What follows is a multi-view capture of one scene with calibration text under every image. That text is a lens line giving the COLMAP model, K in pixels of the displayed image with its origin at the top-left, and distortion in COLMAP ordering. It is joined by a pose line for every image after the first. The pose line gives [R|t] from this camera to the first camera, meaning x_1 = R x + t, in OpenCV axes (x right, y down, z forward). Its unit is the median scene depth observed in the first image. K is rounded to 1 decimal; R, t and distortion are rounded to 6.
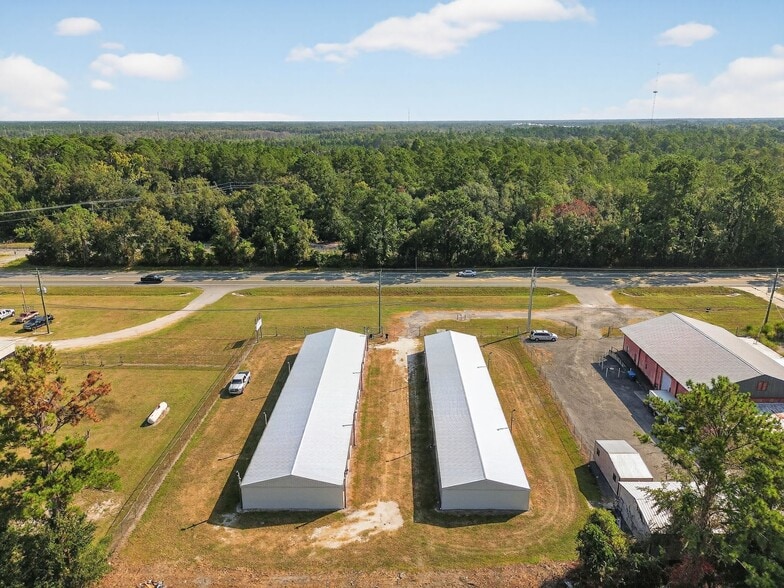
lens RADIAL K [[558.3, 0, 392.0], [0, 558.3, 297.1], [0, 0, 1]] dist [0.076550, -0.075042]
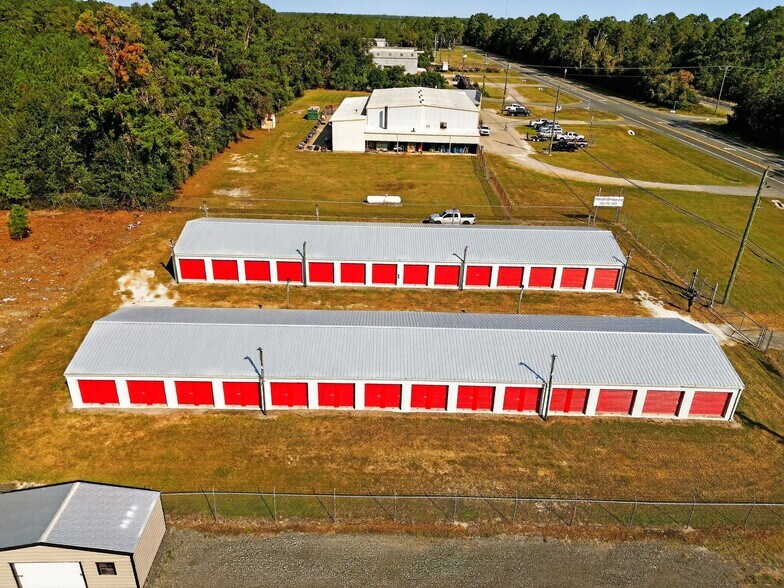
lens RADIAL K [[563.1, 0, 393.5], [0, 563.1, 308.7], [0, 0, 1]] dist [0.063730, -0.070897]
pose [[0.020475, 0.462121, -0.886581, 0.312271], [-0.322217, 0.842501, 0.431704, -0.039576], [0.946444, 0.276832, 0.166153, 0.495655]]
